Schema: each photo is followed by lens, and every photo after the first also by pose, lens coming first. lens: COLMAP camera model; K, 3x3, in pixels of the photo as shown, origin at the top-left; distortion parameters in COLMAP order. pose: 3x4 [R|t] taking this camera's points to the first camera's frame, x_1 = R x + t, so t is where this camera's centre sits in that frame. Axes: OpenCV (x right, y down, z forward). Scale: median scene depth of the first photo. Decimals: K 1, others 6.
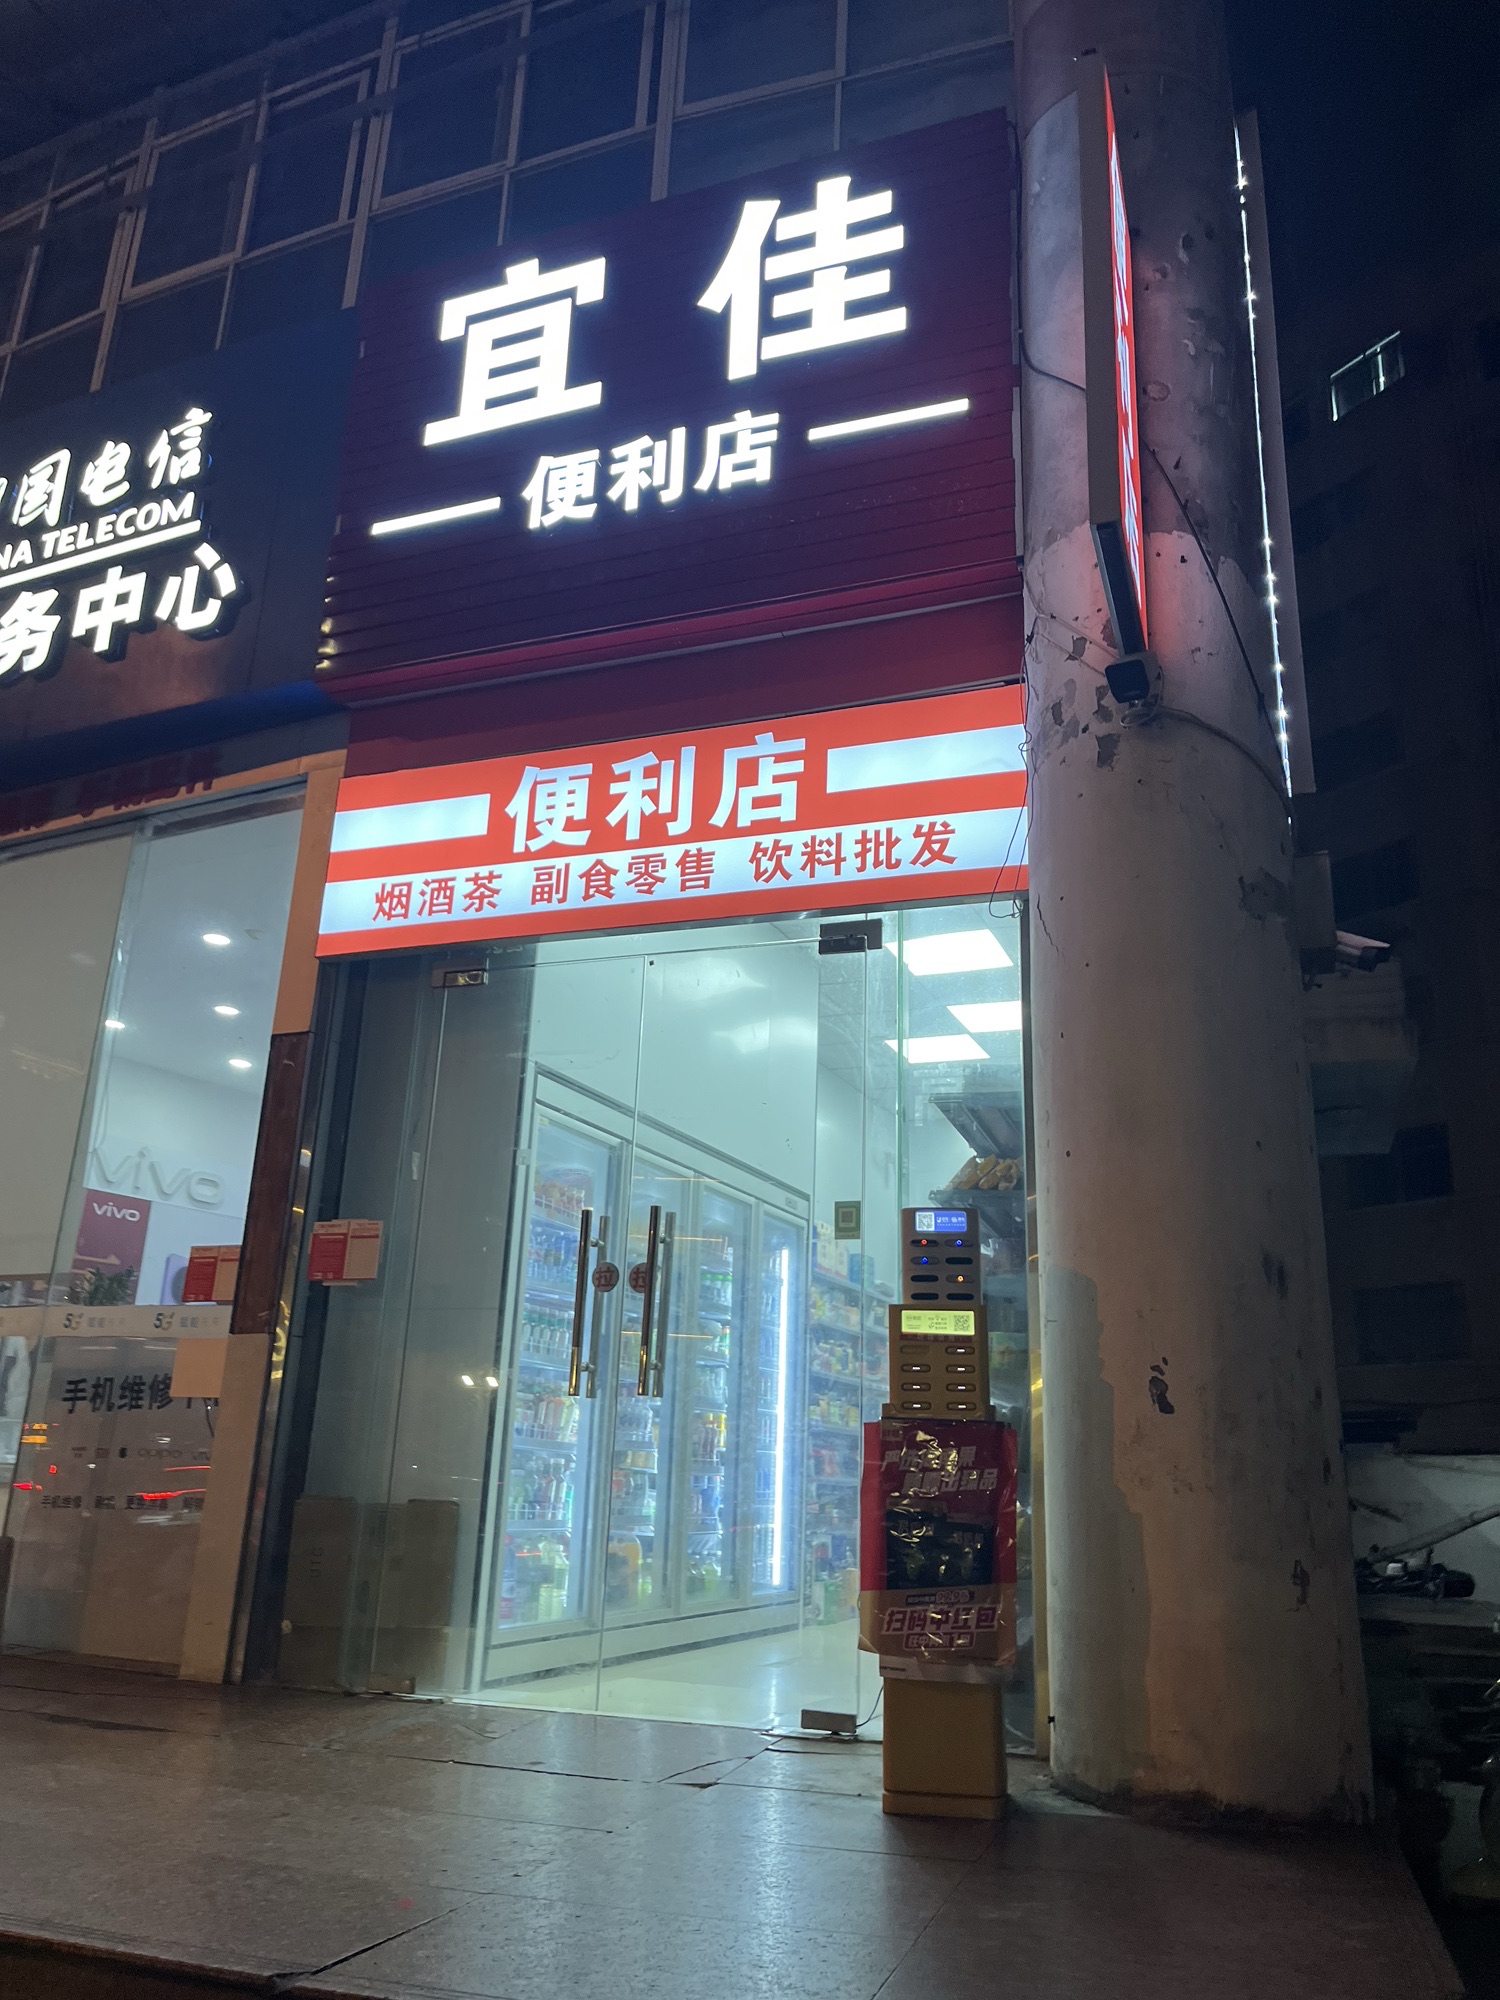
lens RADIAL K [[1467.9, 0, 741.5], [0, 1467.9, 986.1], [0, 0, 1]] dist [0.030653, -0.049115]
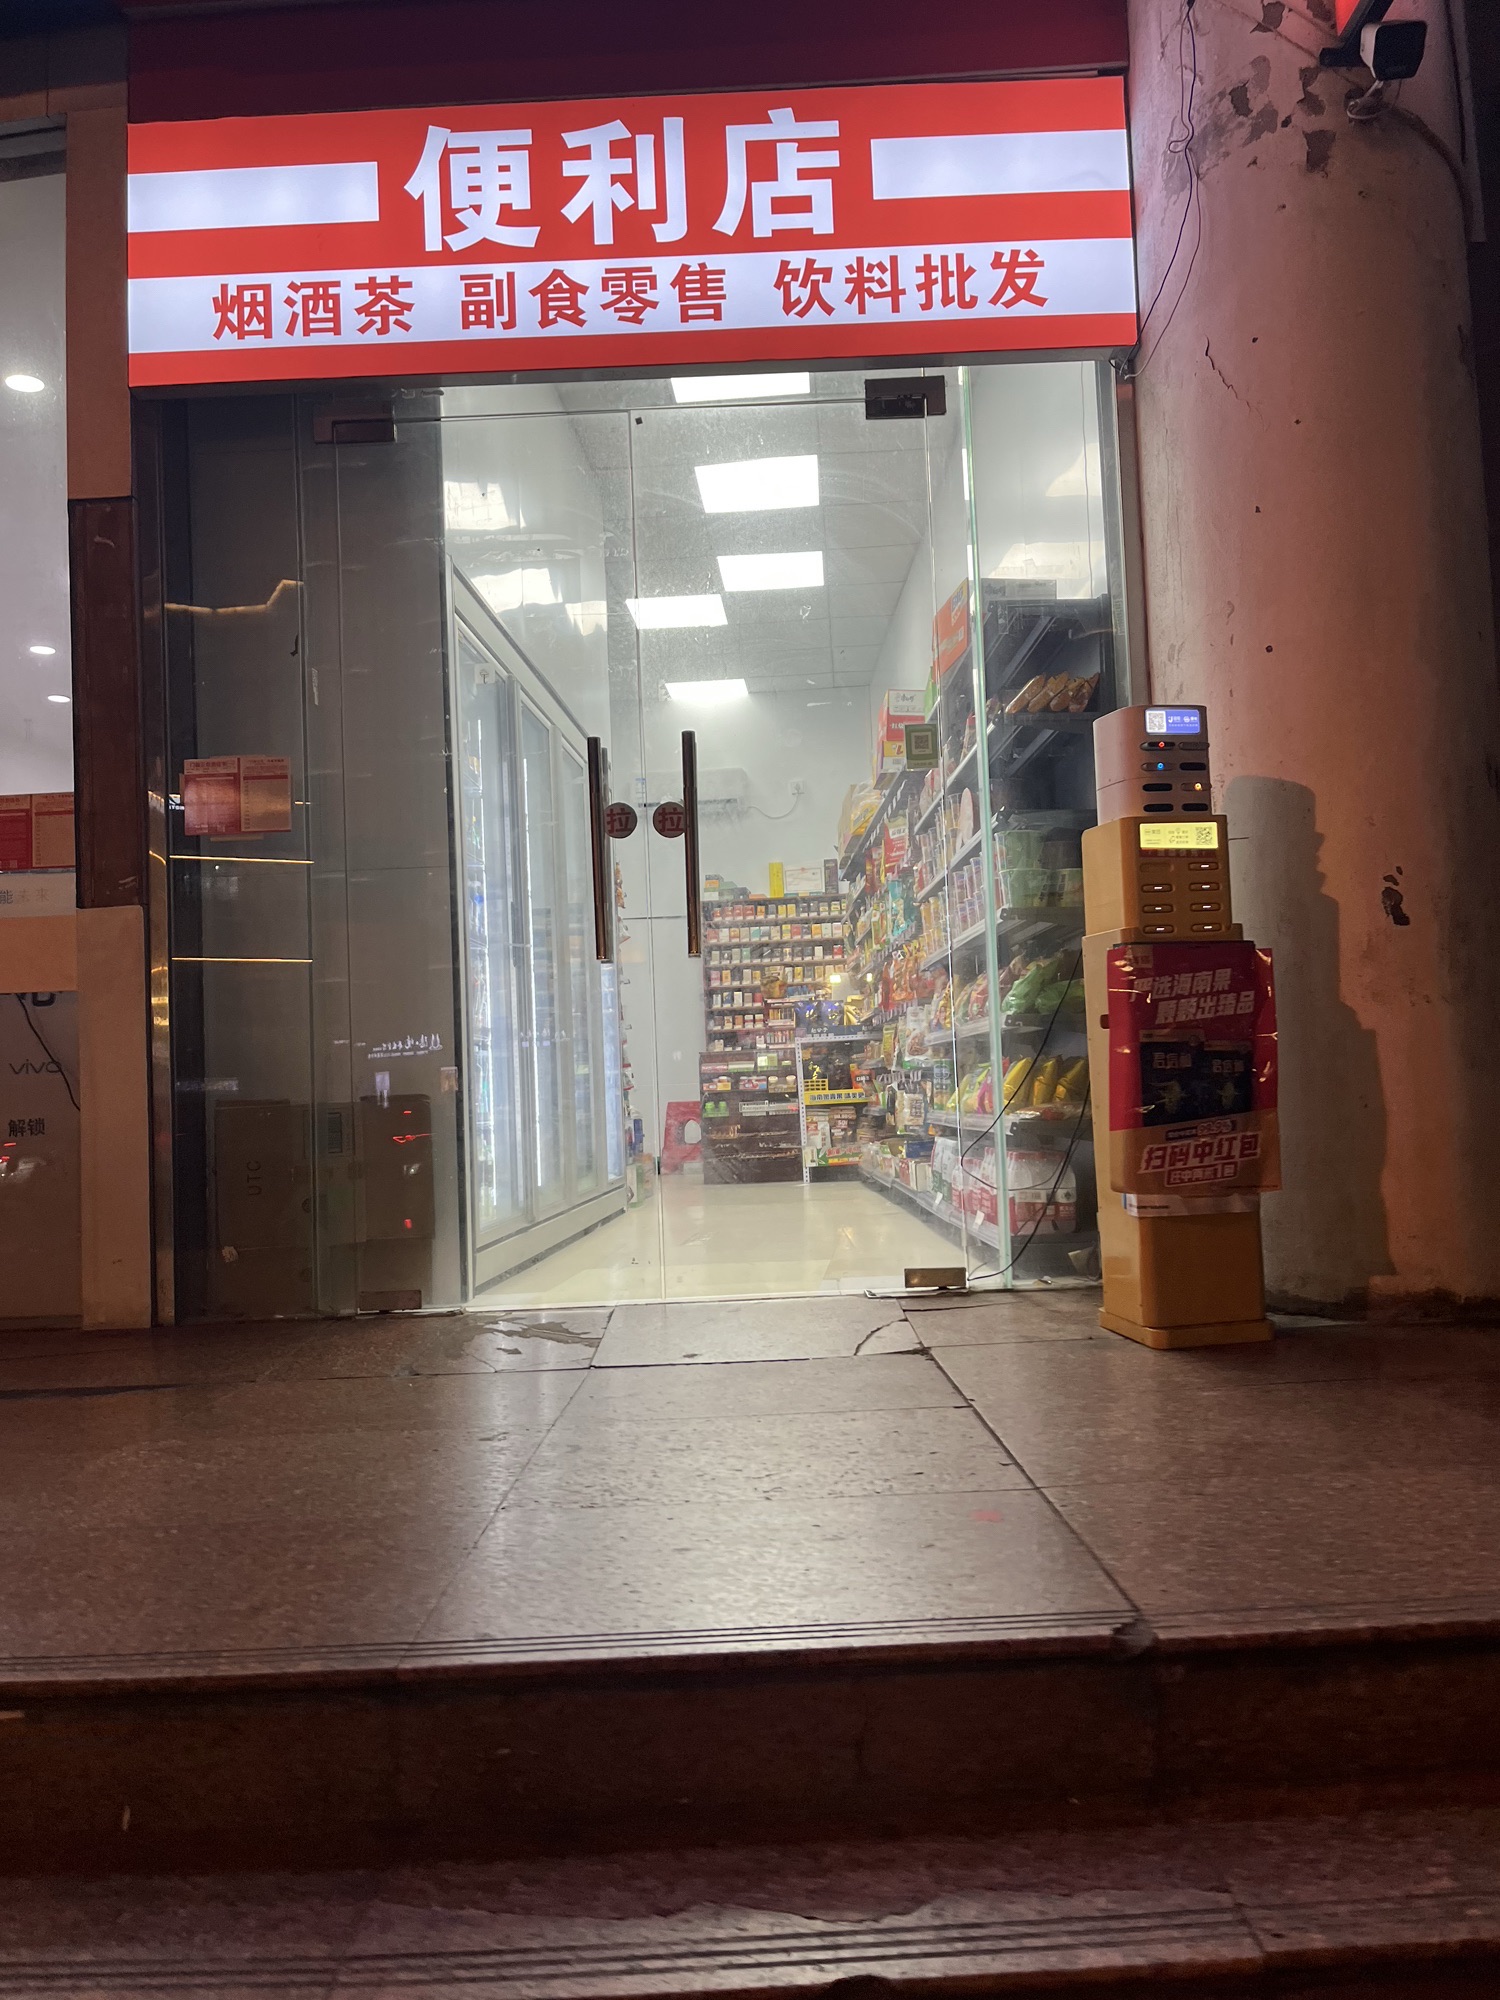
lens RADIAL K [[1467.9, 0, 685.4], [0, 1467.9, 1026.0], [0, 0, 1]] dist [0.030653, -0.049115]
pose [[0.943044, -0.057068, 0.327737, -0.324602], [-0.034914, 0.962757, 0.268104, 0.086182], [-0.330831, -0.264277, 0.905930, 0.213268]]
